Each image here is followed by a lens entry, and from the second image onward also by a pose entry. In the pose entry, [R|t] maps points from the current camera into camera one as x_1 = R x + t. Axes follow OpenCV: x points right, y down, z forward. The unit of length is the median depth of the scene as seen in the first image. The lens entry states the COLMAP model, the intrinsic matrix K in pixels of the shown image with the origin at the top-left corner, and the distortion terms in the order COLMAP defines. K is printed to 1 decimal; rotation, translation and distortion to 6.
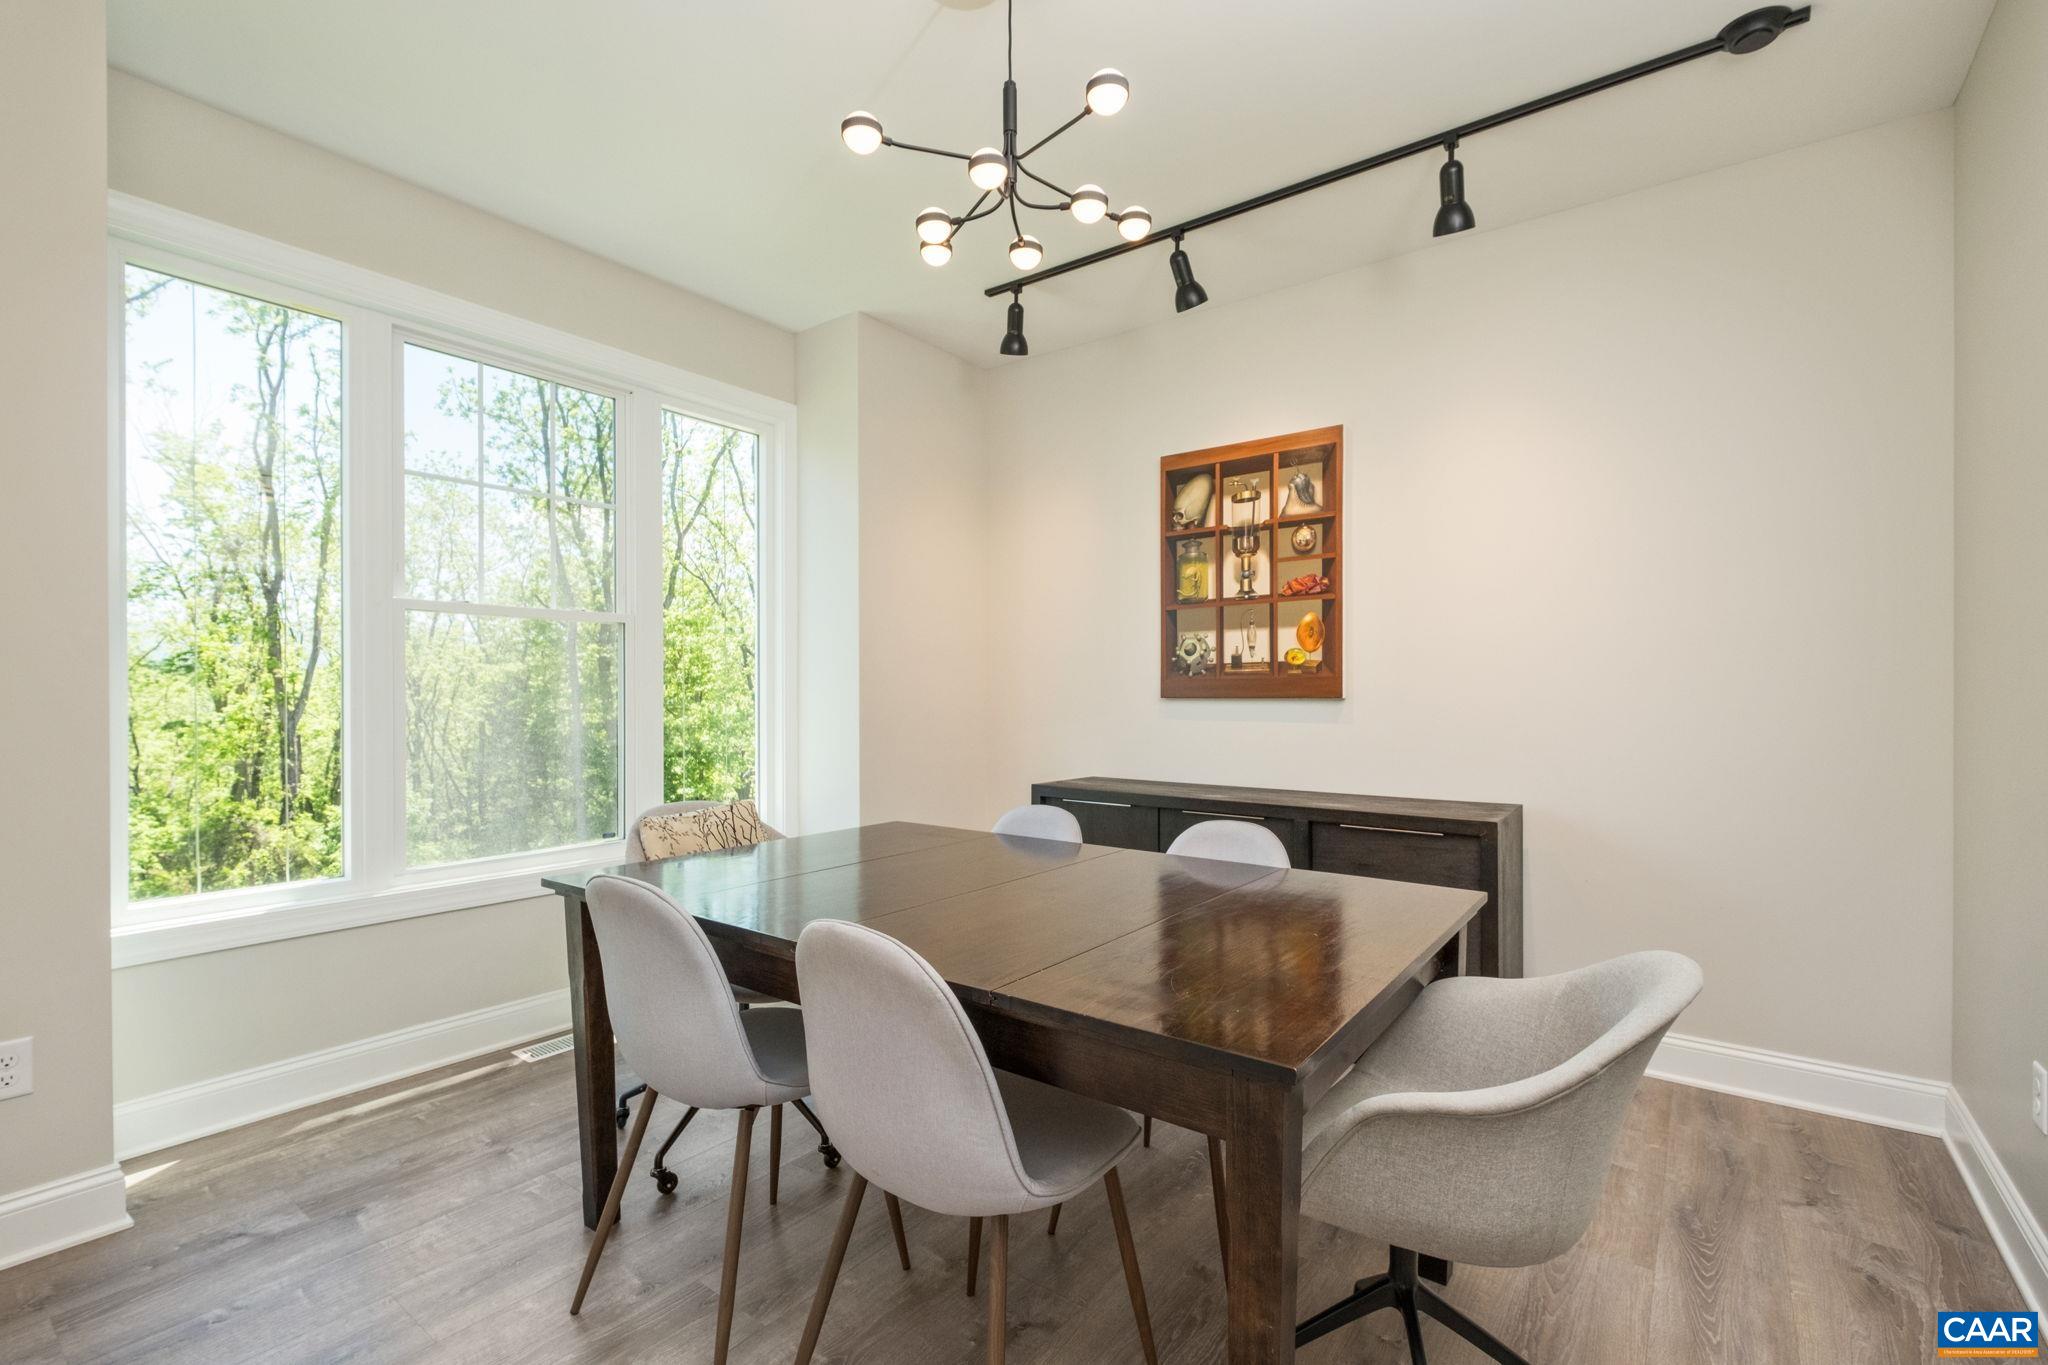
lens RADIAL K [[920.1, 0, 1026.5], [0, 920.1, 692.2], [0, 0, 1]] dist [0.004255, 0.000194]
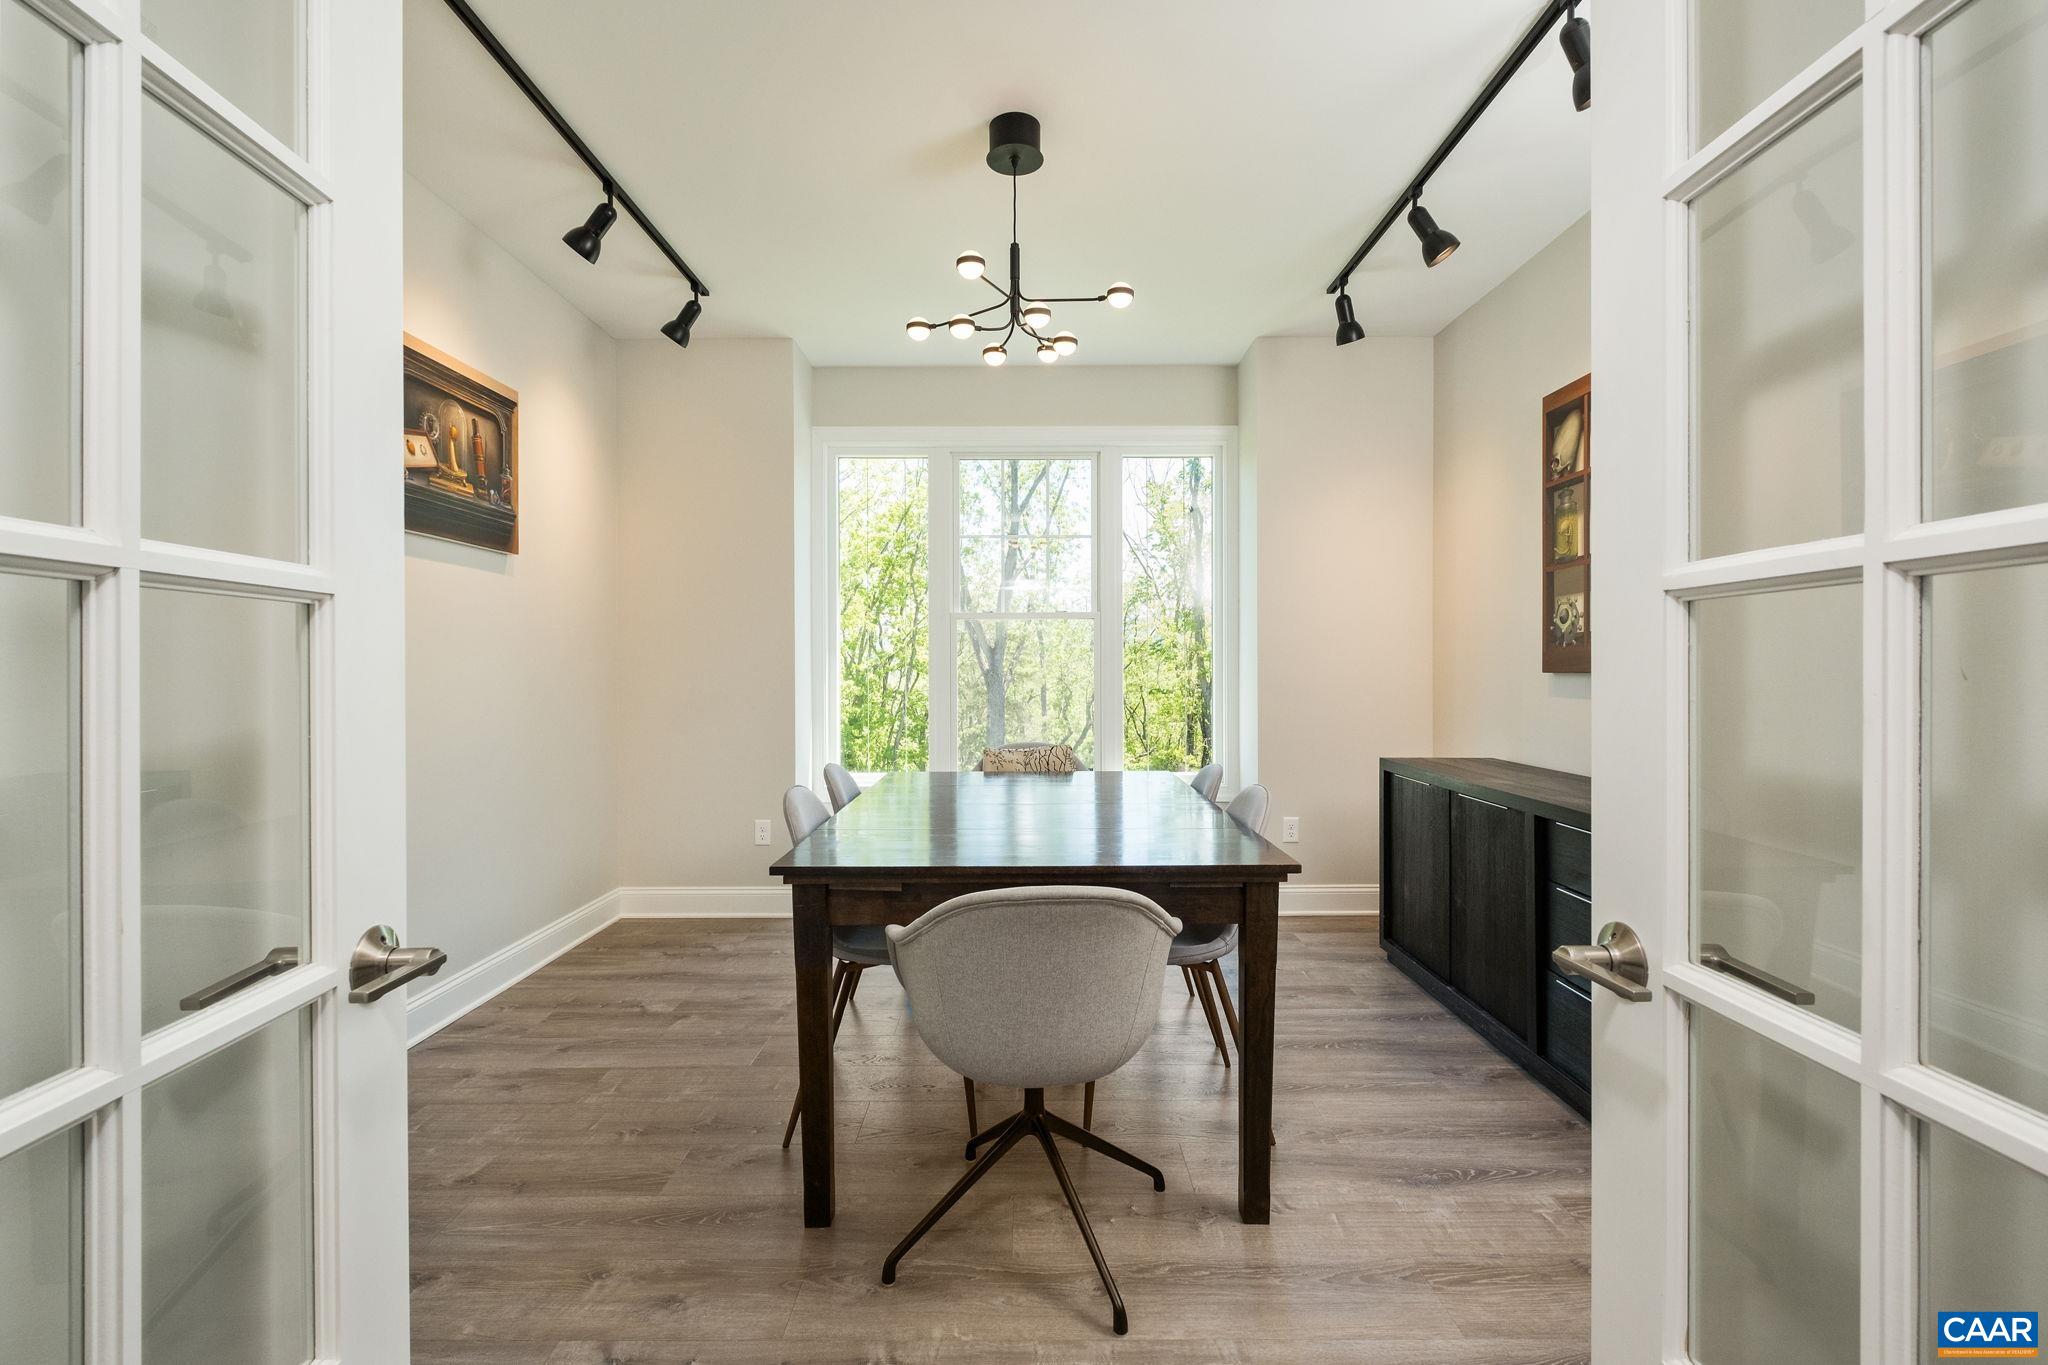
lens RADIAL K [[920.1, 0, 1020.8], [0, 920.1, 674.6], [0, 0, 1]] dist [0.004255, 0.000194]
pose [[0.587992, 0.002826, -0.808862, 0.576568], [0.003684, 0.999974, 0.006172, 0.000937], [0.808858, -0.006609, 0.587966, 0.081265]]
